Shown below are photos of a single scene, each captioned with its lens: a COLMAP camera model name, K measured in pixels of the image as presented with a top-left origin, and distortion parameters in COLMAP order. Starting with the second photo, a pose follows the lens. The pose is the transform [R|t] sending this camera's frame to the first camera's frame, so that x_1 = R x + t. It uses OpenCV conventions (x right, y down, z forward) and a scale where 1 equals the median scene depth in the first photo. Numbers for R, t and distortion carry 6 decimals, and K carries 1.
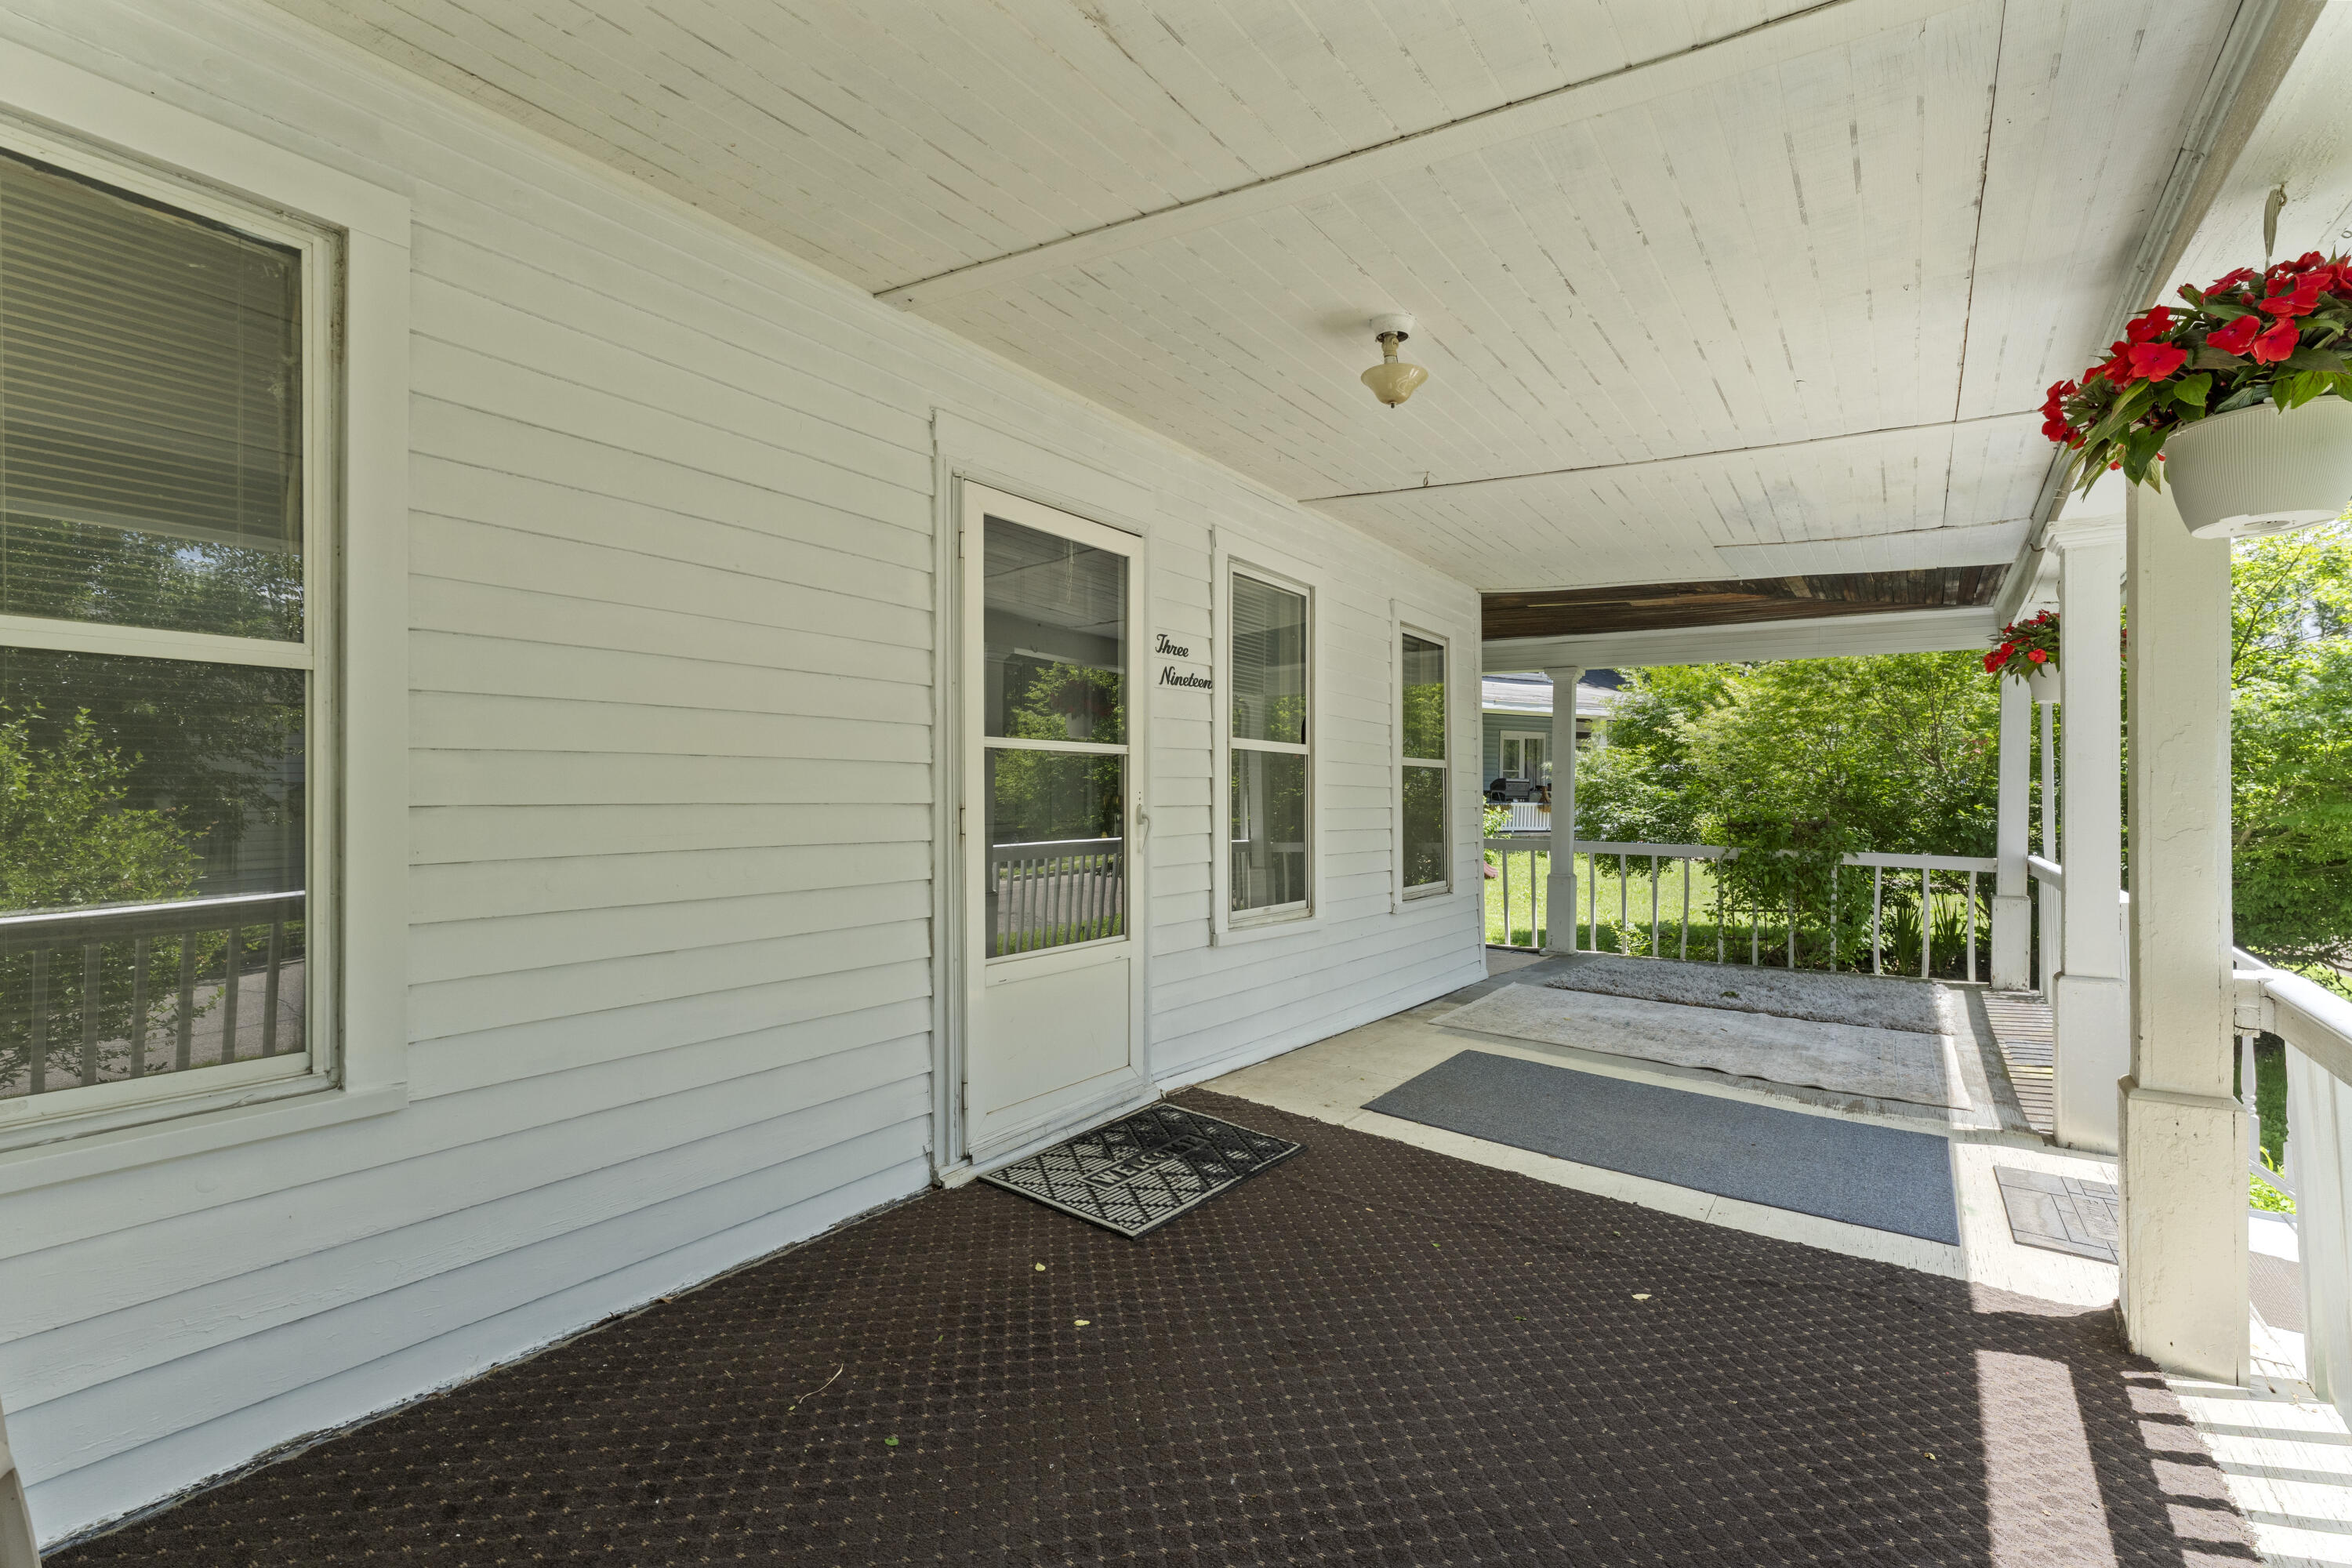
lens RADIAL K [[1045.0, 0, 1177.8], [0, 1045.0, 793.6], [0, 0, 1]] dist [0.000242, 0.000173]
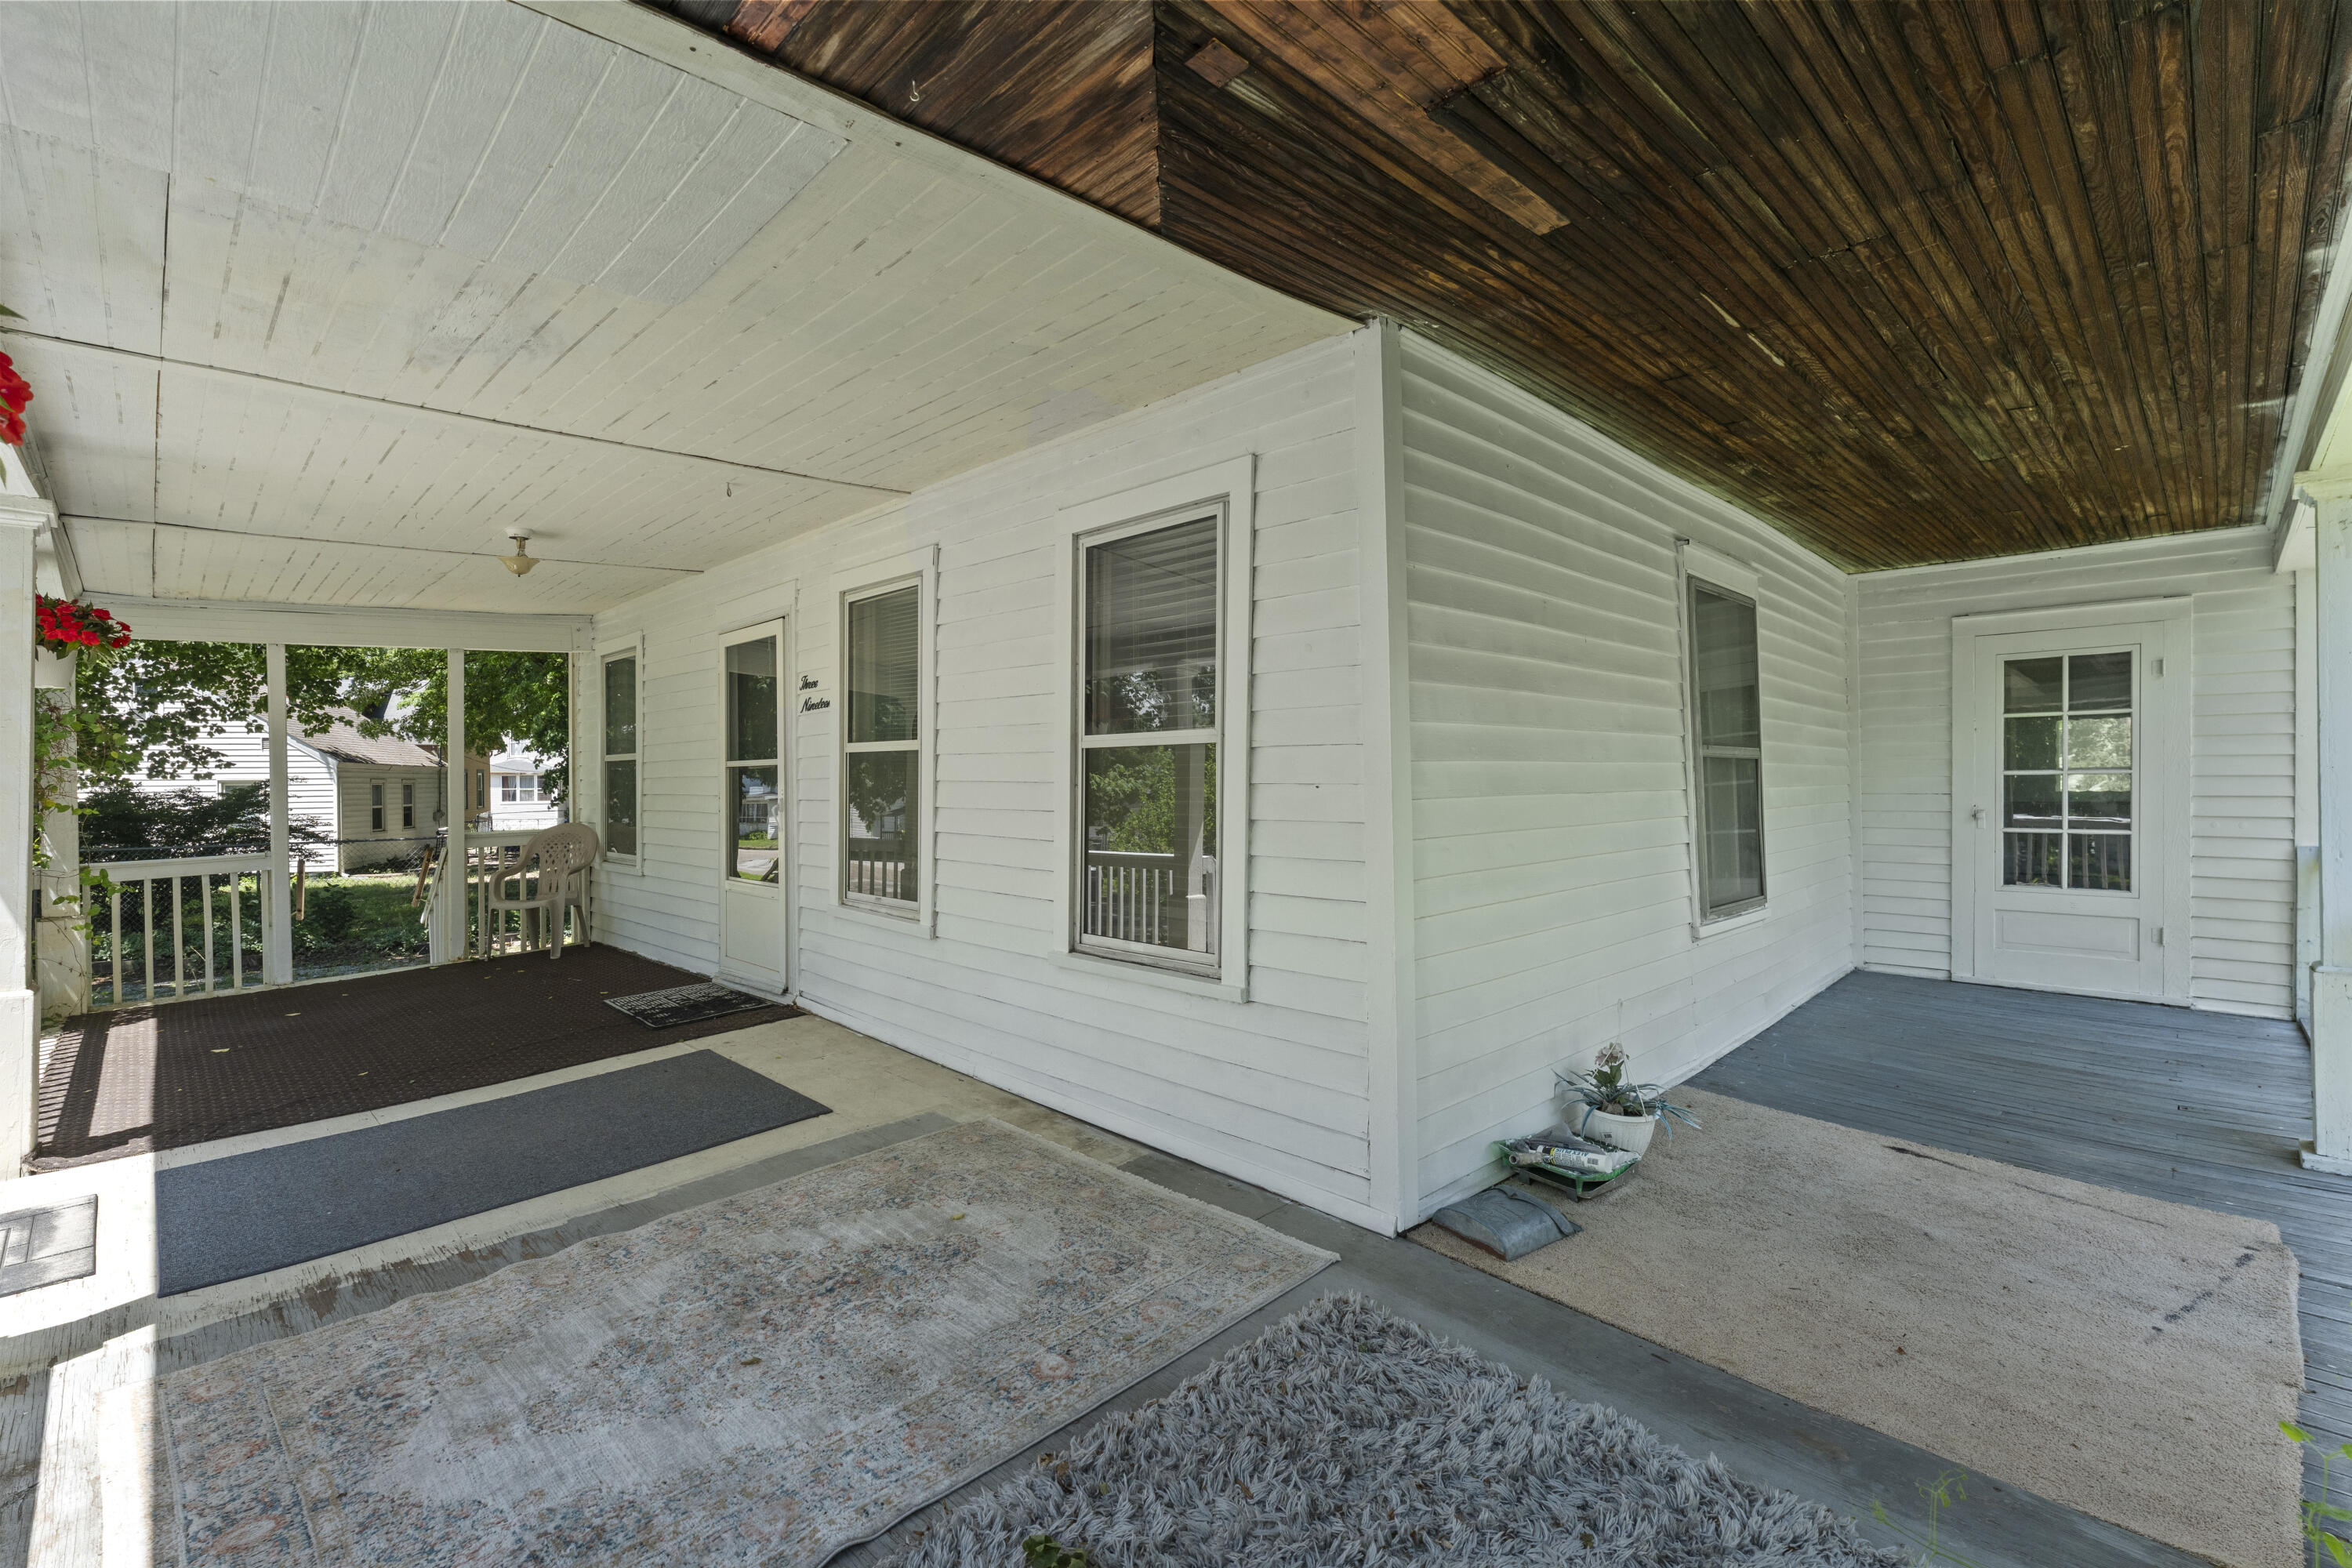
lens RADIAL K [[1045.0, 0, 1177.9], [0, 1045.0, 787.6], [0, 0, 1]] dist [0.000242, 0.000173]
pose [[-0.181077, -0.000673, -0.983469, 1.215641], [0.008238, 0.999964, -0.002201, 0.001843], [0.983434, -0.008500, -0.181065, 1.680869]]
